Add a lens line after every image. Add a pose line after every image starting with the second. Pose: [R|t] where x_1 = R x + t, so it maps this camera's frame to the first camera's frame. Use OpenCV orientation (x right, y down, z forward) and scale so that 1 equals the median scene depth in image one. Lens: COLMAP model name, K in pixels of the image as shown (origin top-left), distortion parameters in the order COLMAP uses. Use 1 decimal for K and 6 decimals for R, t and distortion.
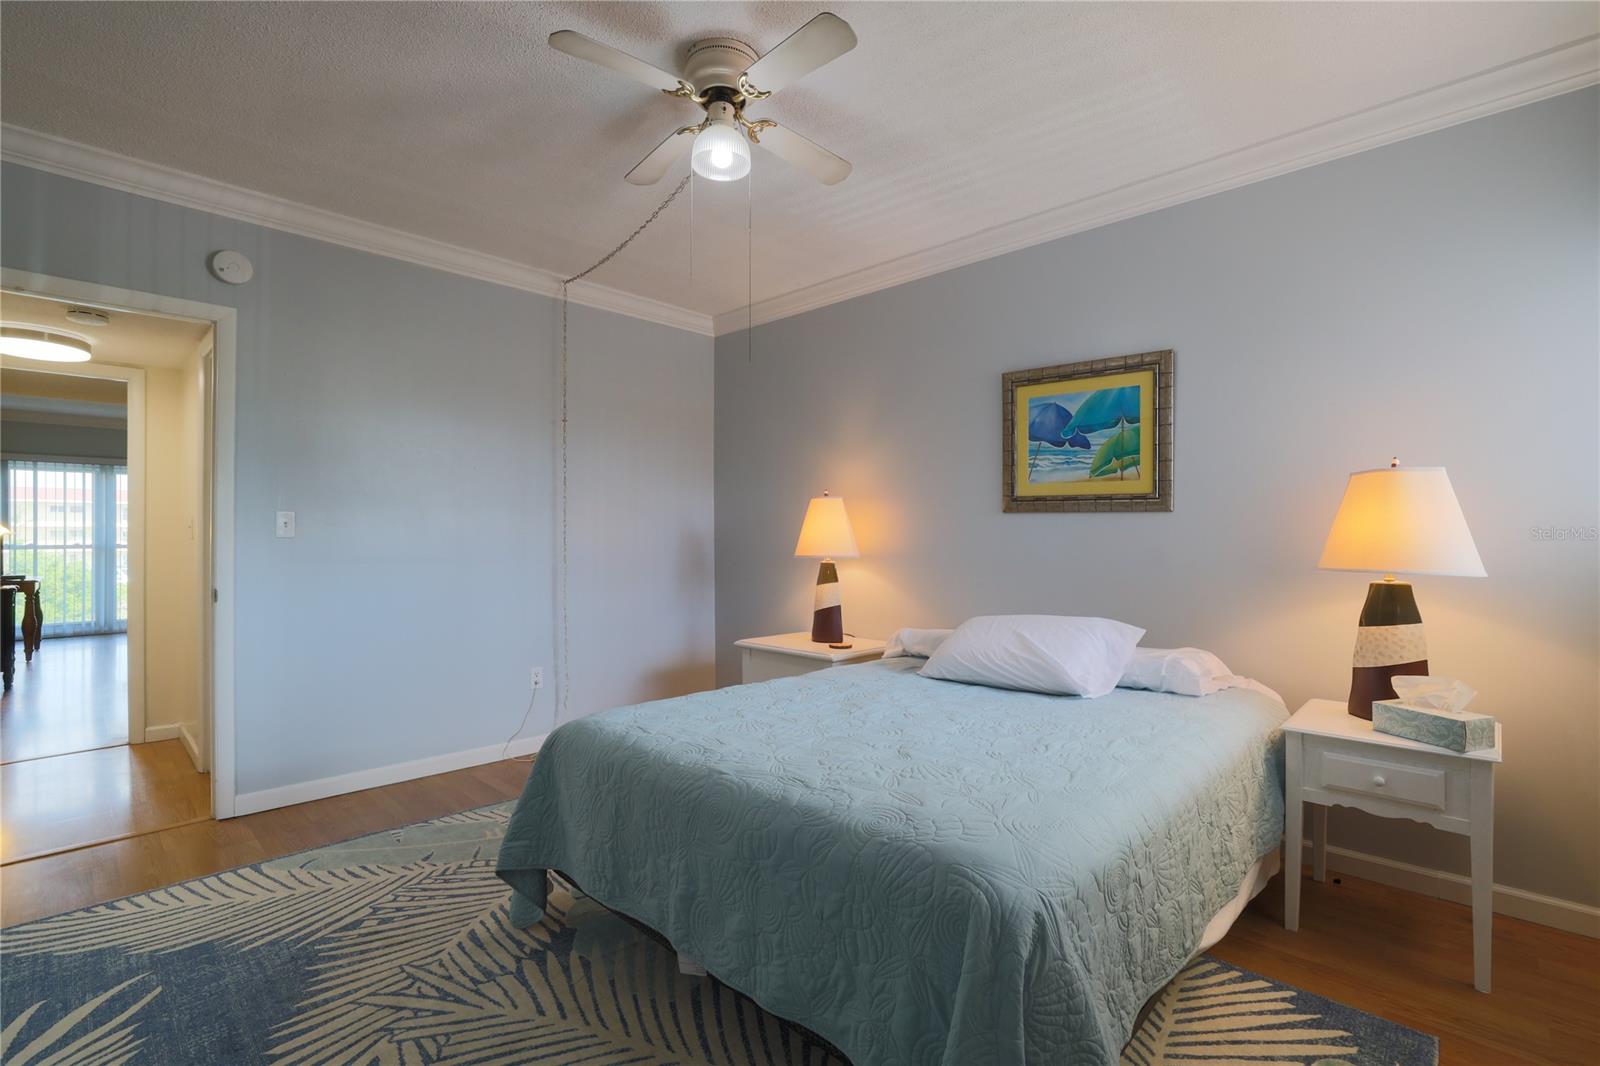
lens RADIAL K [[732.4, 0, 807.3], [0, 732.4, 529.9], [0, 0, 1]] dist [-0.039693, 0.010273]
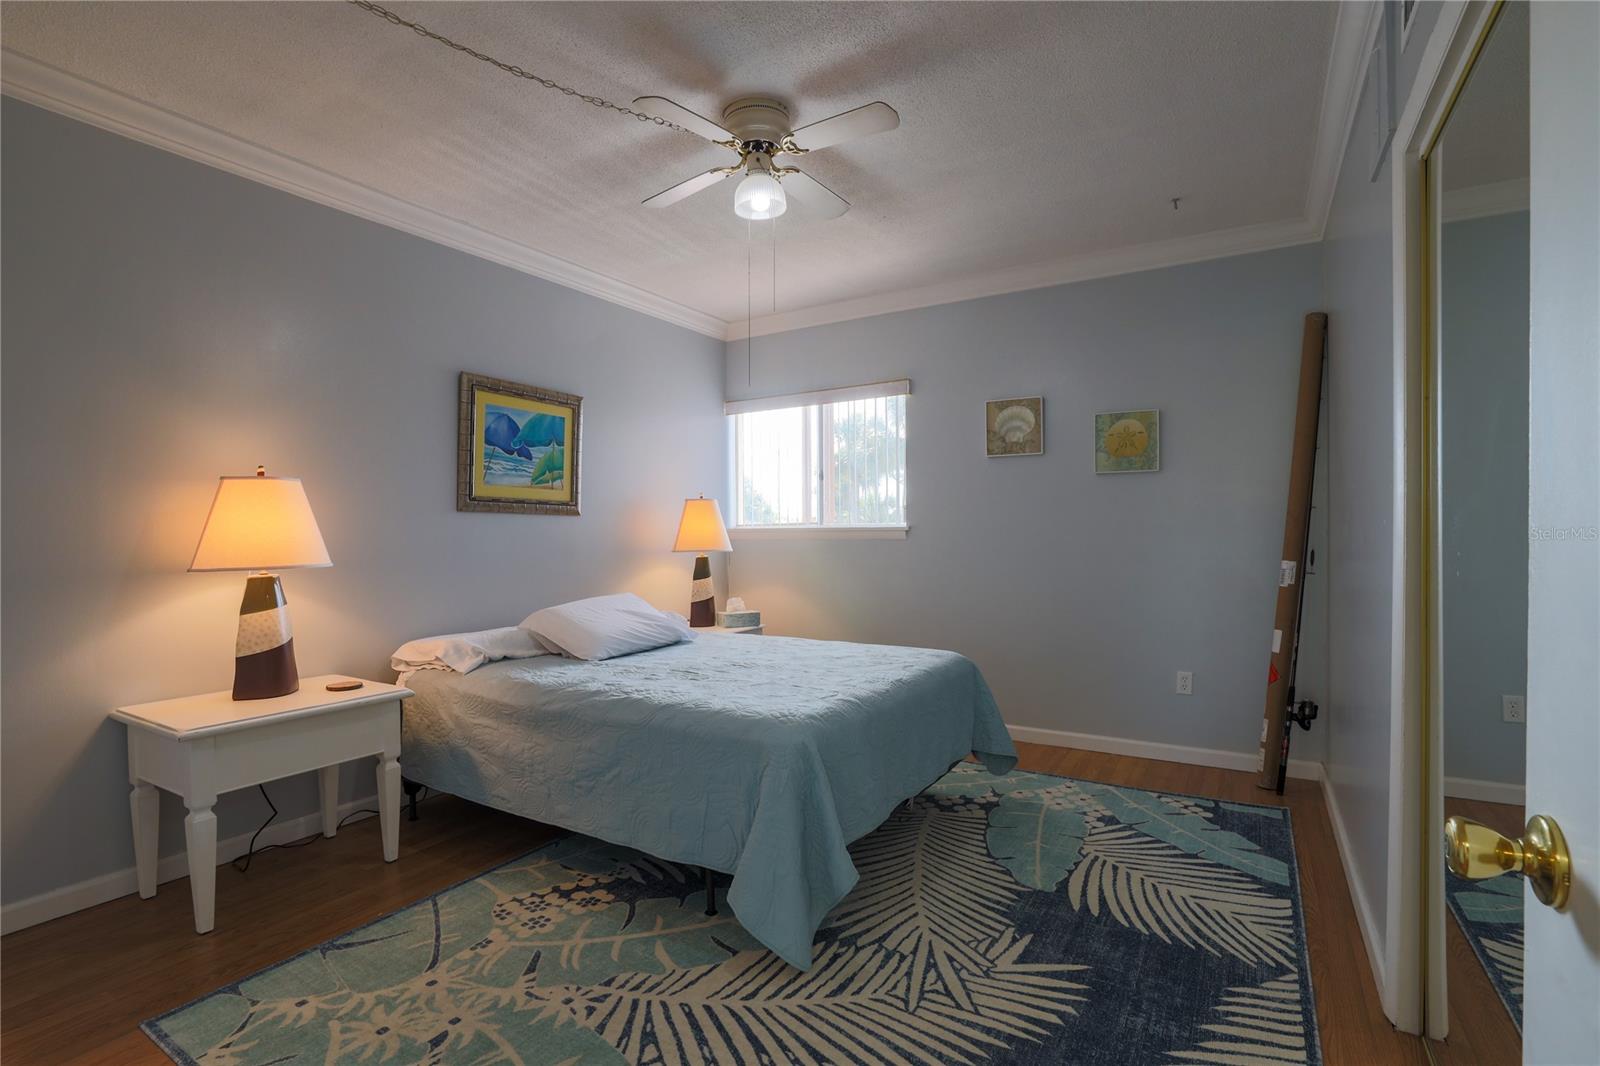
lens RADIAL K [[737.4, 0, 792.5], [0, 737.4, 561.2], [0, 0, 1]] dist [-0.062341, 0.000016]
pose [[-0.202780, -0.043291, 0.978267, -0.883447], [-0.004563, 0.999053, 0.043265, -0.000937], [-0.979214, 0.004310, -0.202786, 0.837977]]
